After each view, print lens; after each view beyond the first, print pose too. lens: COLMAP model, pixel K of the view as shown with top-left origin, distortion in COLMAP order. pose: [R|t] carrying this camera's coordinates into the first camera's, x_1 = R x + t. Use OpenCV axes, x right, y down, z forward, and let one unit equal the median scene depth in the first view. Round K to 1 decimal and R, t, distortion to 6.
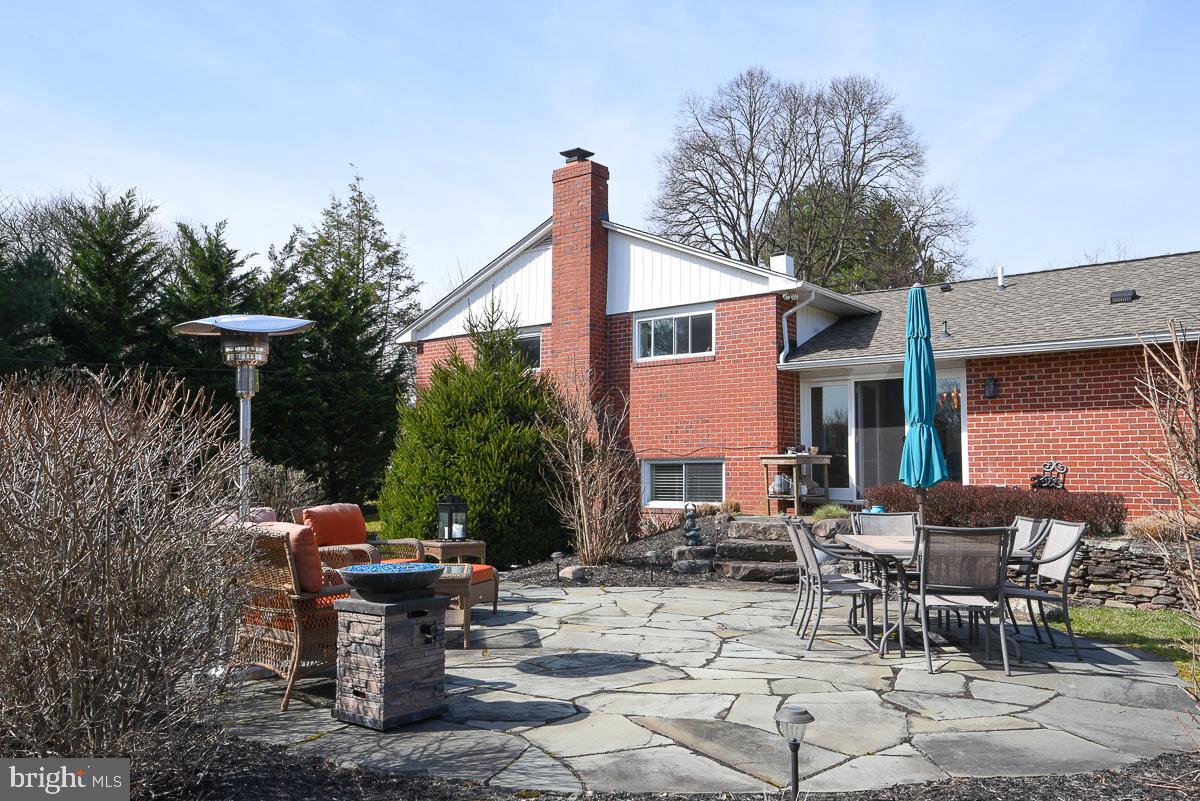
lens RADIAL K [[956.8, 0, 600.0], [0, 956.8, 400.5], [0, 0, 1]] dist [0.036132, 0.006013]
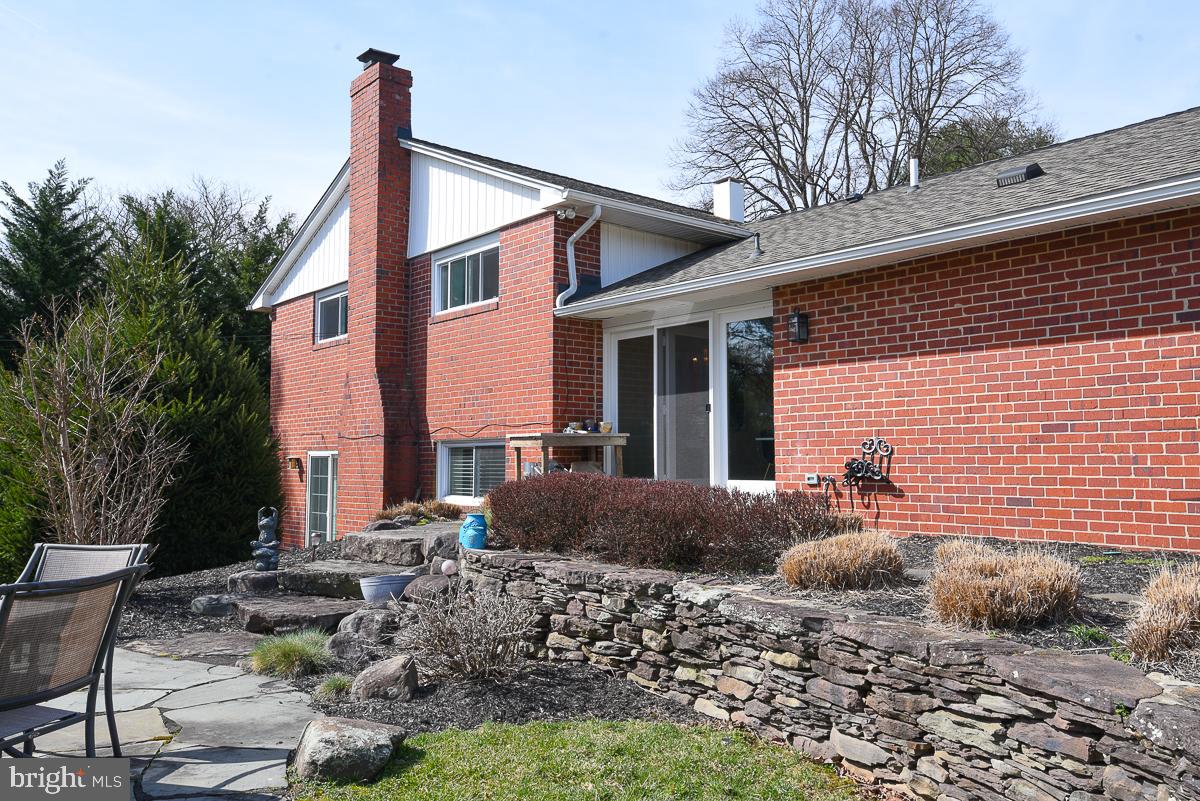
lens RADIAL K [[956.8, 0, 600.0], [0, 956.8, 400.5], [0, 0, 1]] dist [0.036132, 0.006013]
pose [[0.979937, -0.020619, -0.198236, 0.363998], [0.024411, 0.999562, 0.016707, 0.020361], [0.197805, -0.021211, 0.980012, 0.298548]]
